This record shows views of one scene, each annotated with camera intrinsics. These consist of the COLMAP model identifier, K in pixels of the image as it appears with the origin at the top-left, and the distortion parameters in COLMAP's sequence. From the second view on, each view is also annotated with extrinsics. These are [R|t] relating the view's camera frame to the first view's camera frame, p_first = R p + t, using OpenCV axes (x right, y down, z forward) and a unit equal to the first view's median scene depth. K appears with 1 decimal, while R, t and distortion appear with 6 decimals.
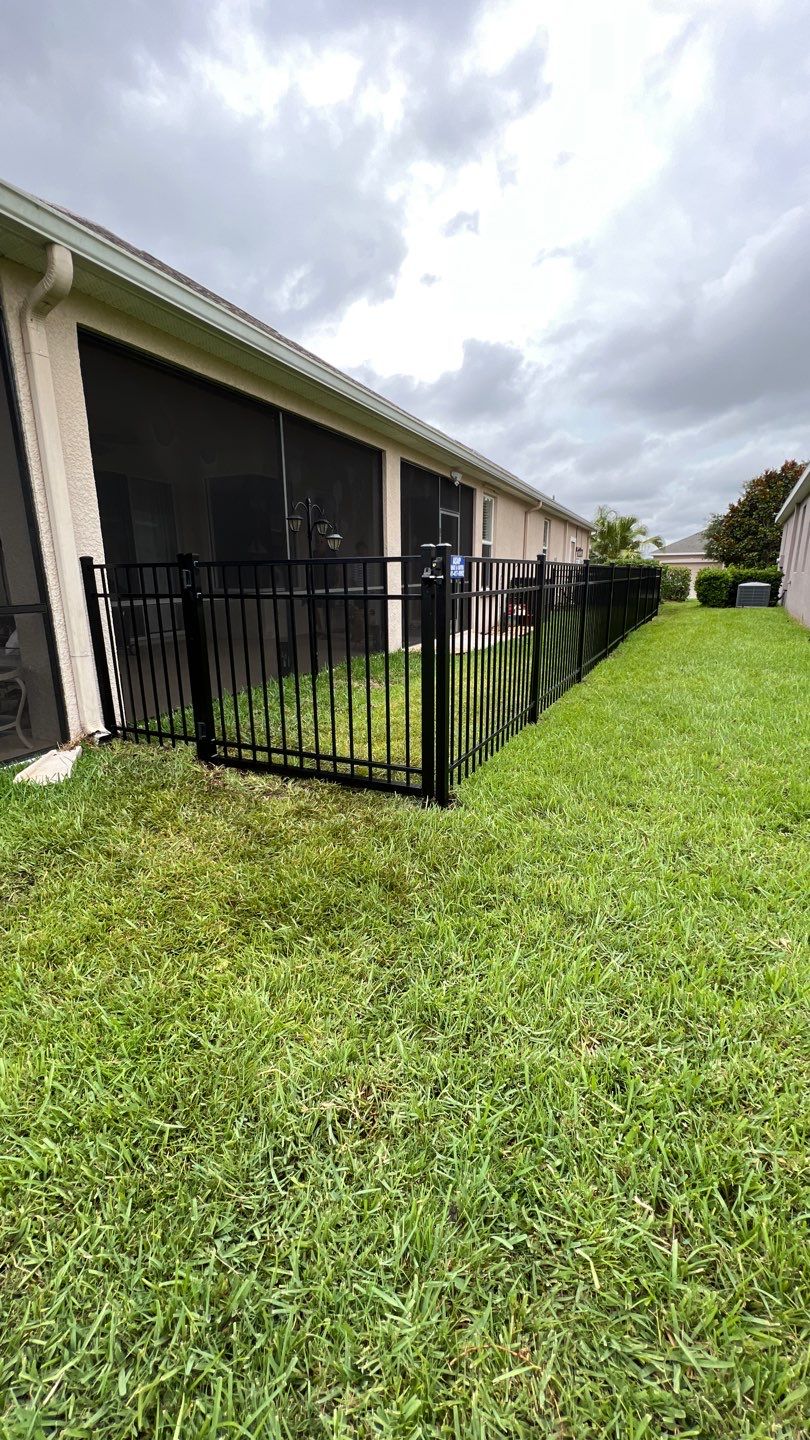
lens RADIAL K [[578.6, 0, 404.7], [0, 578.6, 739.4], [0, 0, 1]] dist [-0.001912, 0.000098]
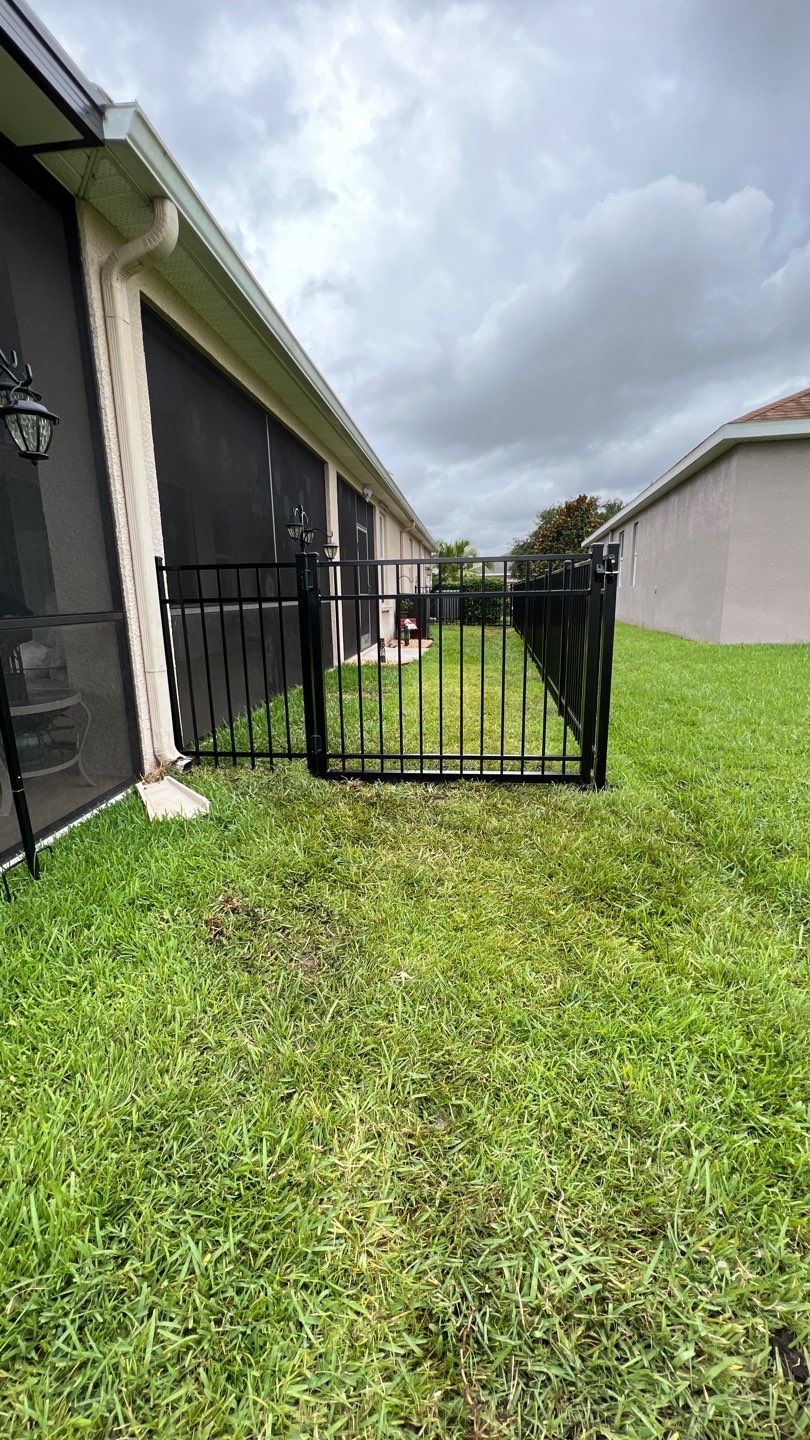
lens RADIAL K [[591.9, 0, 403.3], [0, 591.9, 739.0], [0, 0, 1]] dist [-0.001533, -0.000066]
pose [[0.944451, -0.085523, 0.317330, -0.454647], [0.099088, 0.994717, -0.026827, 0.013229], [-0.313360, 0.056780, 0.947936, 0.057372]]
